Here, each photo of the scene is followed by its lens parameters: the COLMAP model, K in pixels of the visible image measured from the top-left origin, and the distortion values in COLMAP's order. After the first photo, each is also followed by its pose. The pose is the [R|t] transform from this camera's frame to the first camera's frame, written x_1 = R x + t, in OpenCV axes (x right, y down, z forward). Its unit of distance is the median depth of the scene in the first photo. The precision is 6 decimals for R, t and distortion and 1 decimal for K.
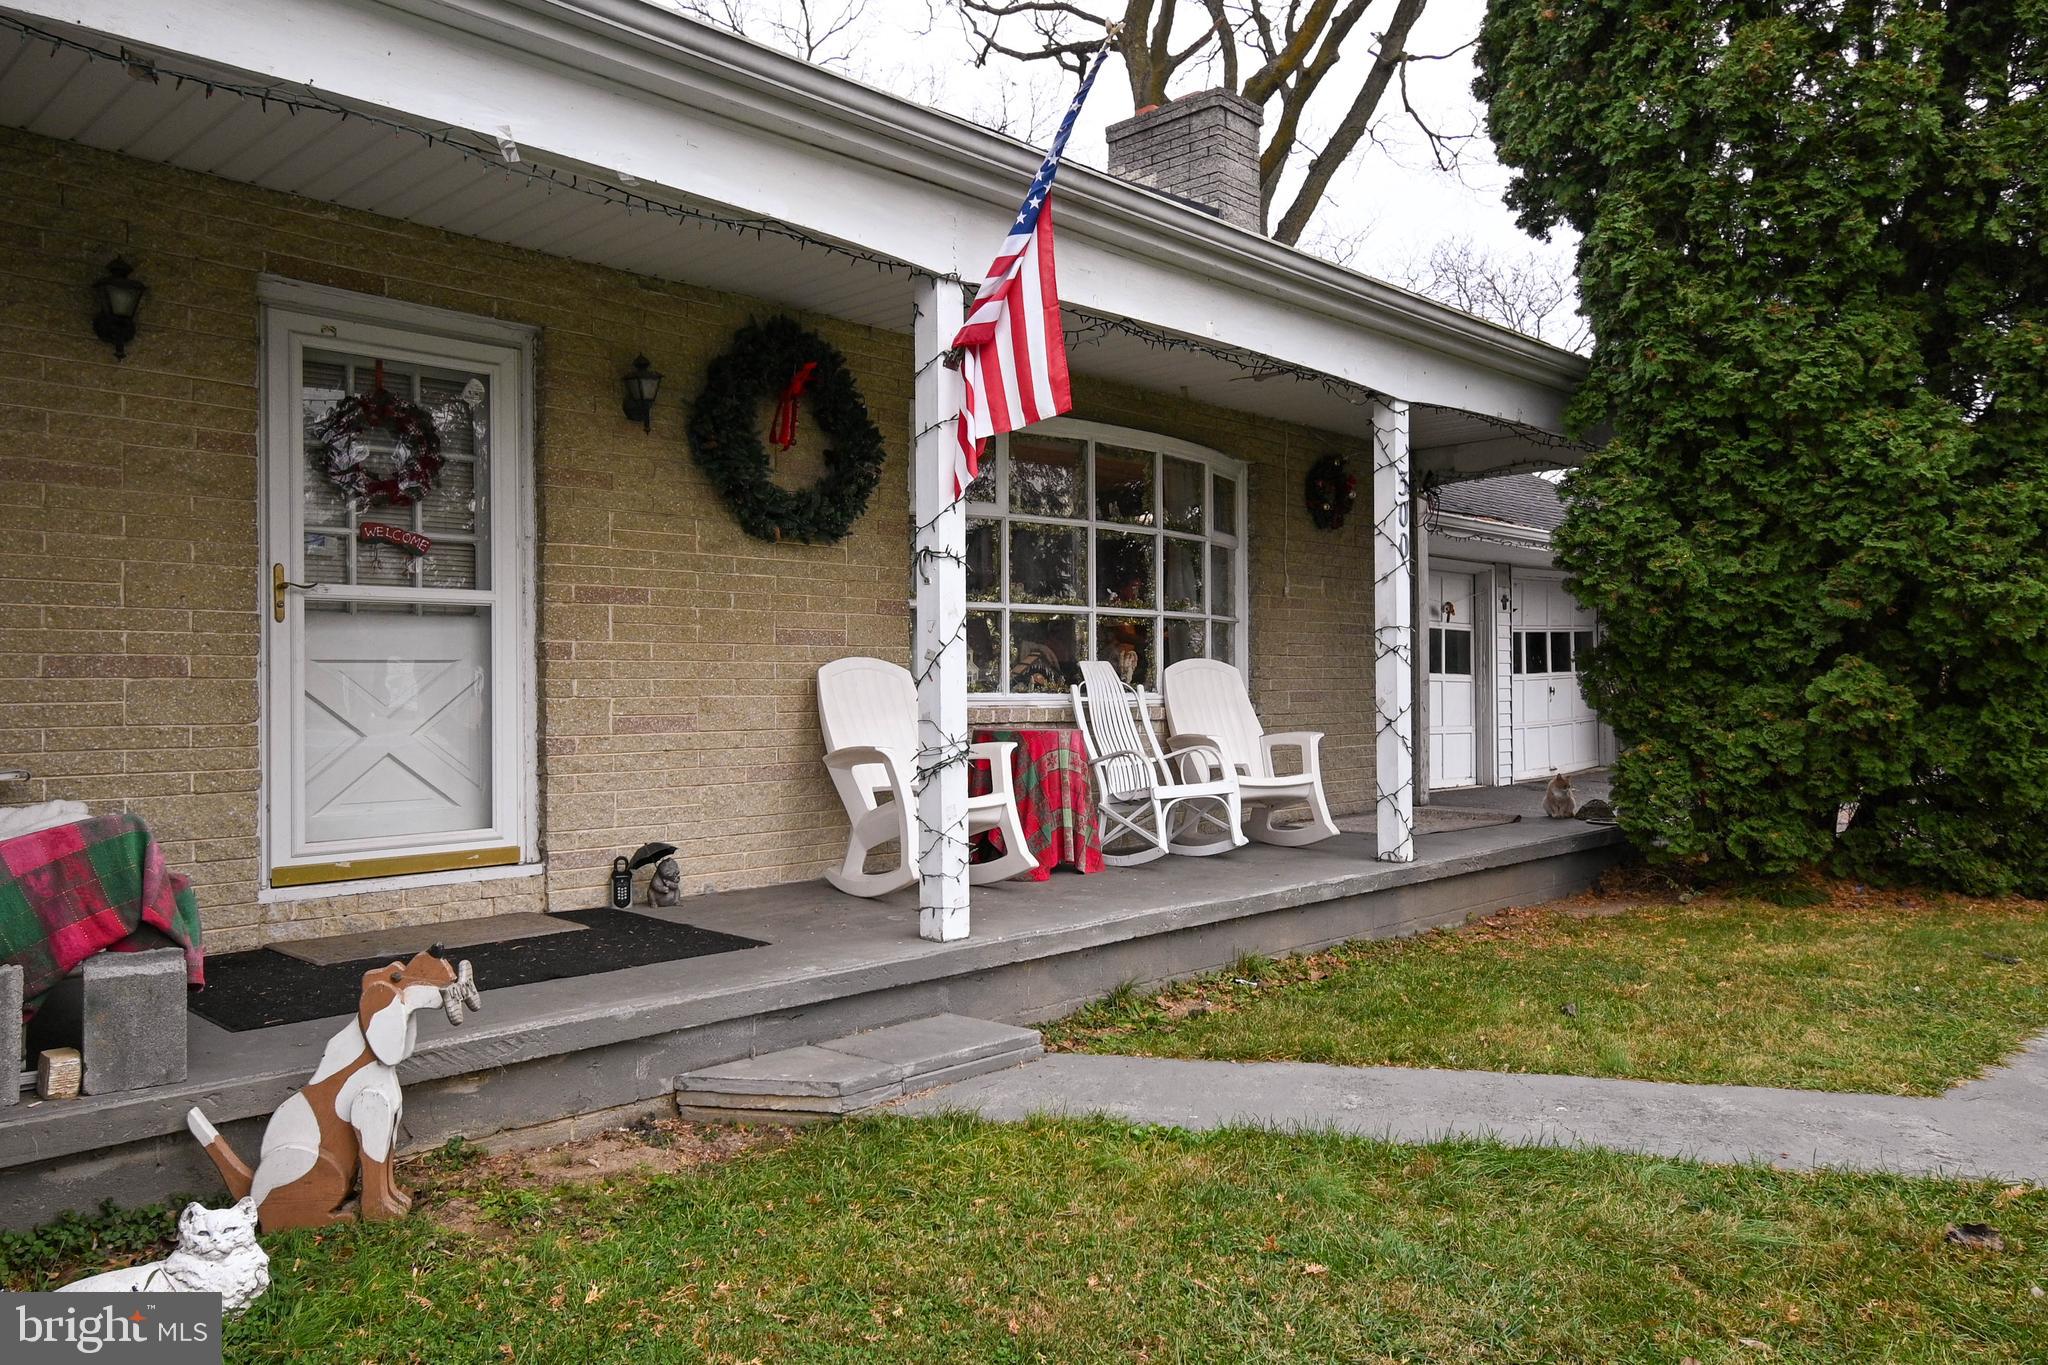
lens RADIAL K [[1374.5, 0, 1018.7], [0, 1374.5, 678.8], [0, 0, 1]] dist [-0.004009, -0.000754]
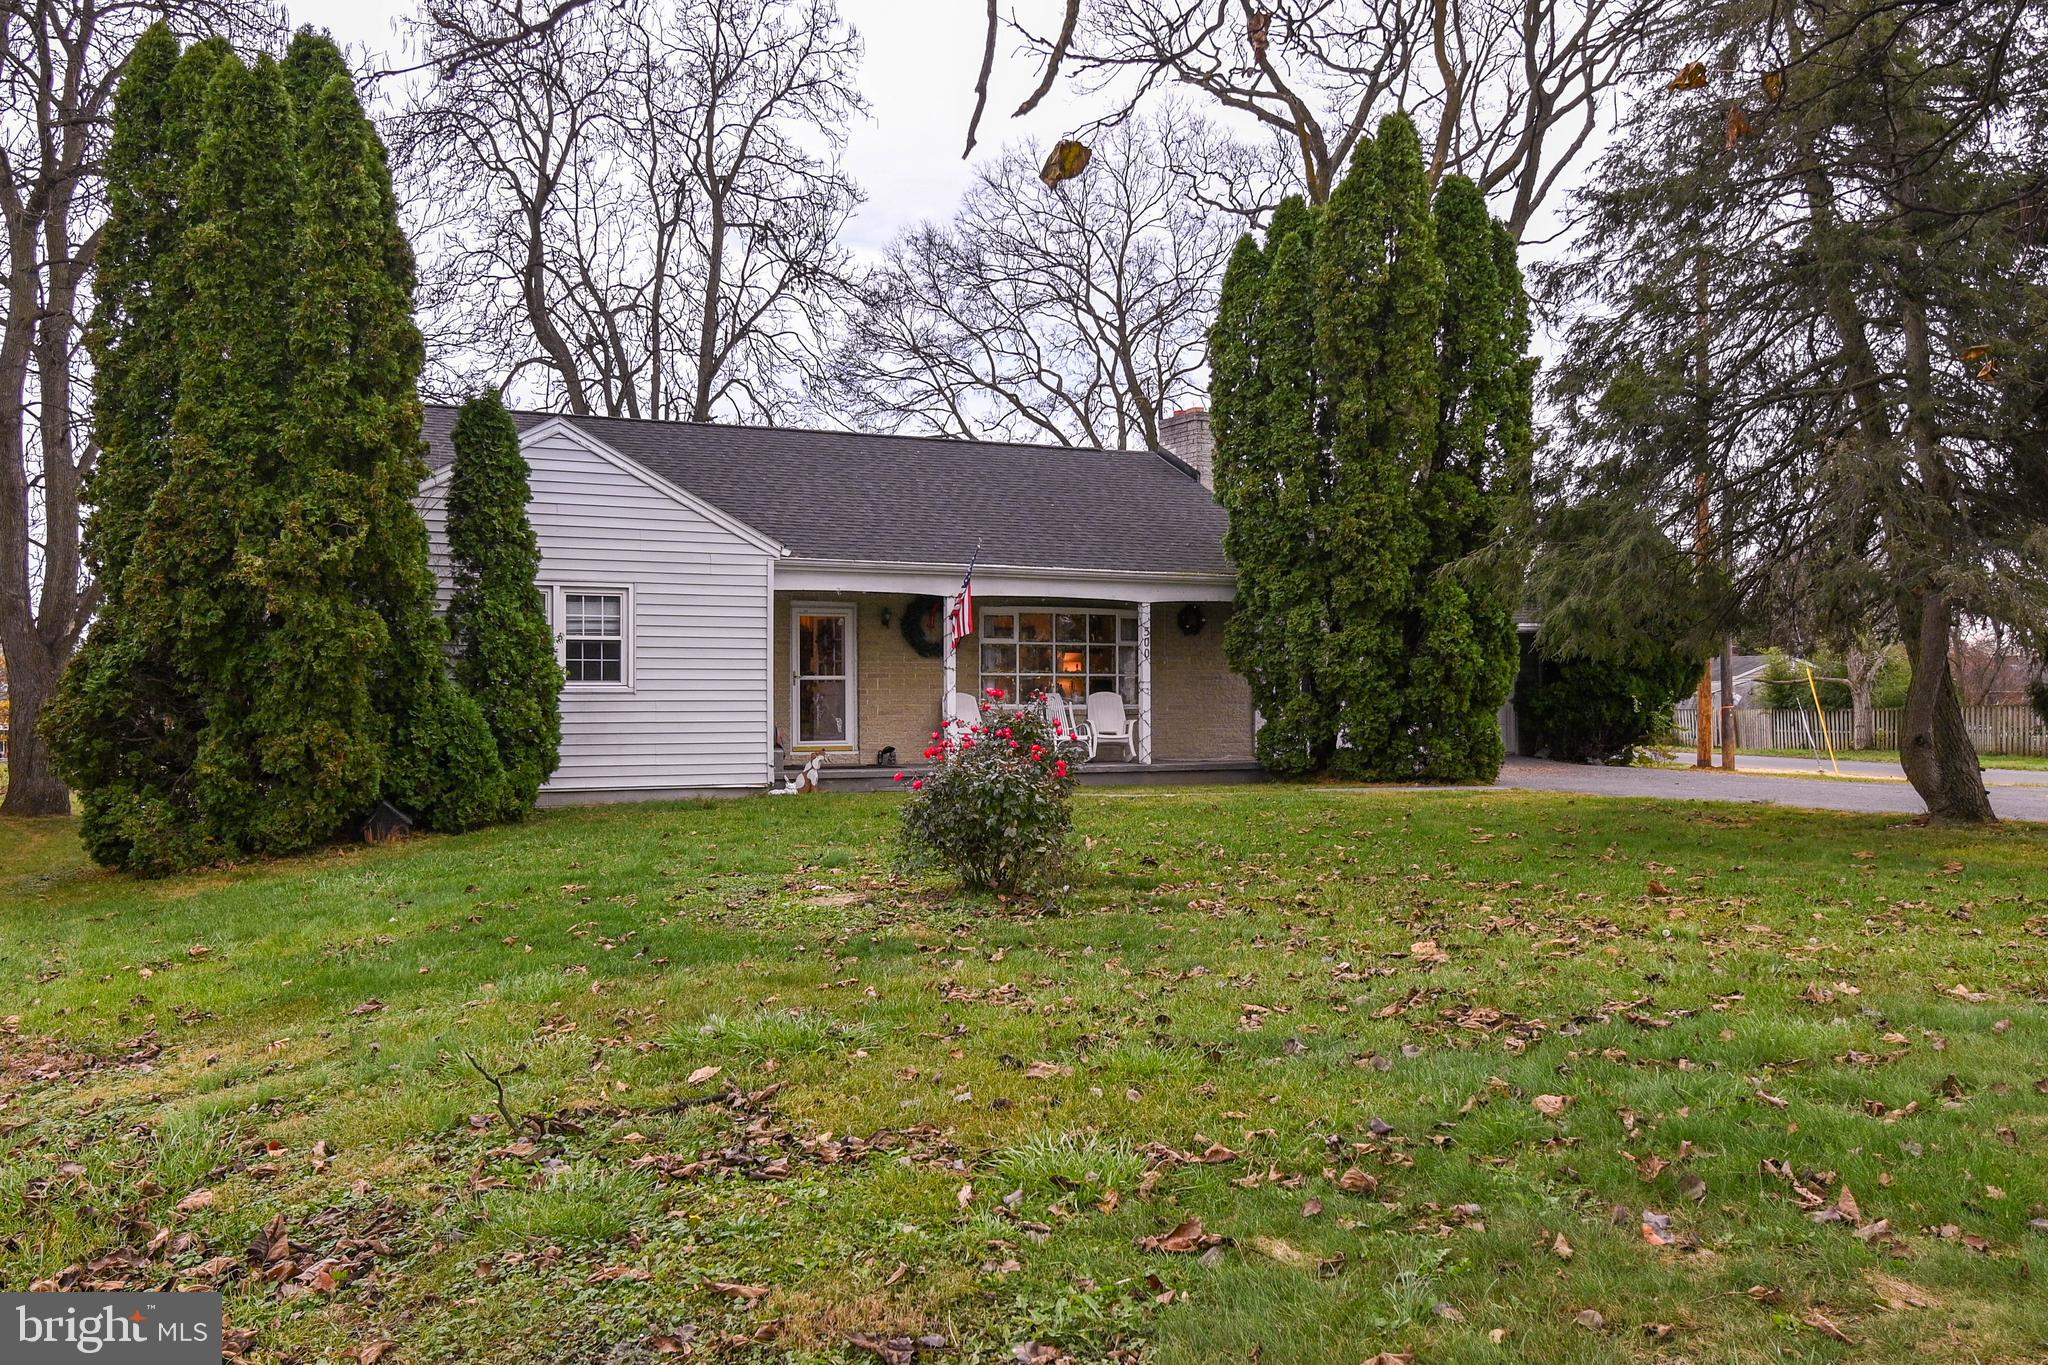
lens RADIAL K [[1784.5, 0, 1025.4], [0, 1784.5, 685.4], [0, 0, 1]] dist [0.018353, 0.006491]
pose [[0.945408, 0.001155, -0.325886, 1.605532], [-0.003649, 0.999969, -0.007041, -0.005320], [0.325868, 0.007846, 0.945383, -3.309300]]
